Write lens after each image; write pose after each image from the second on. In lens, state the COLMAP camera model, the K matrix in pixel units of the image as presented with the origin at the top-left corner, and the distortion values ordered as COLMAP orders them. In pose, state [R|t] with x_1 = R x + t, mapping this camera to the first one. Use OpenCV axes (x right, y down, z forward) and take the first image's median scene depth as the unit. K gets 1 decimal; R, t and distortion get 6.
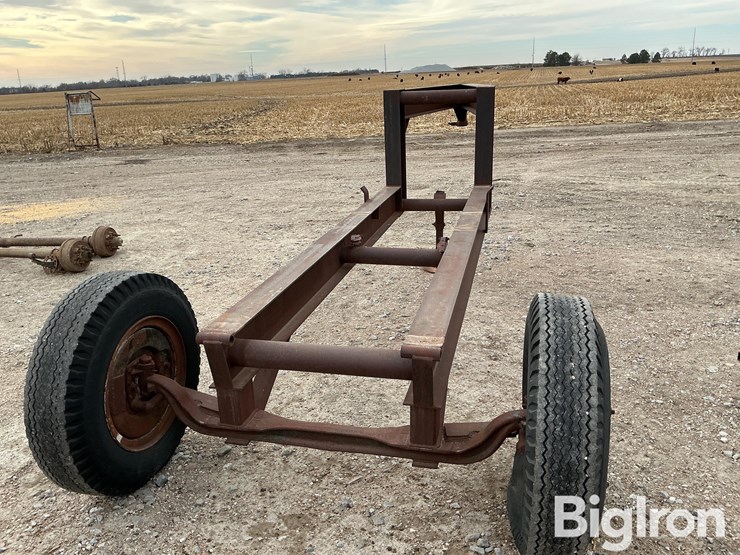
lens RADIAL K [[609.8, 0, 370.0], [0, 609.8, 277.5], [0, 0, 1]] dist [0.069992, -0.116508]
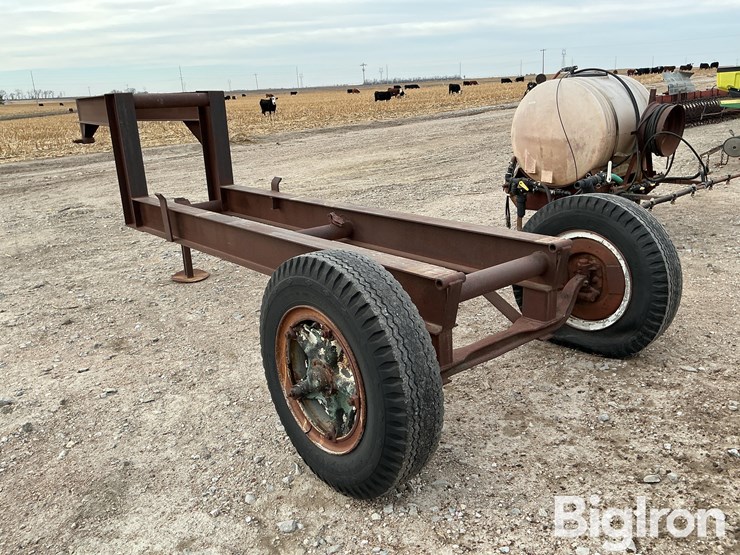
lens RADIAL K [[611.6, 0, 368.6], [0, 611.6, 280.0], [0, 0, 1]] dist [0.075125, -0.119626]
pose [[0.589344, -0.218949, 0.777647, -1.056105], [0.265086, 0.961690, 0.069870, -0.012974], [-0.763153, 0.164966, 0.624807, 0.393050]]
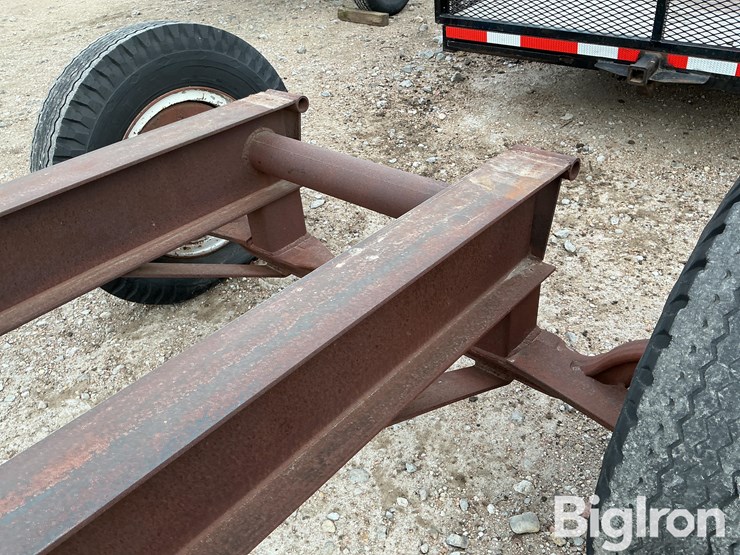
lens RADIAL K [[606.9, 0, 367.7], [0, 606.9, 286.7], [0, 0, 1]] dist [0.095555, -0.172460]
pose [[-0.875139, -0.193217, 0.443620, -0.339044], [0.240407, 0.622027, 0.745176, -0.244188], [-0.419924, 0.758782, -0.497909, 1.272211]]
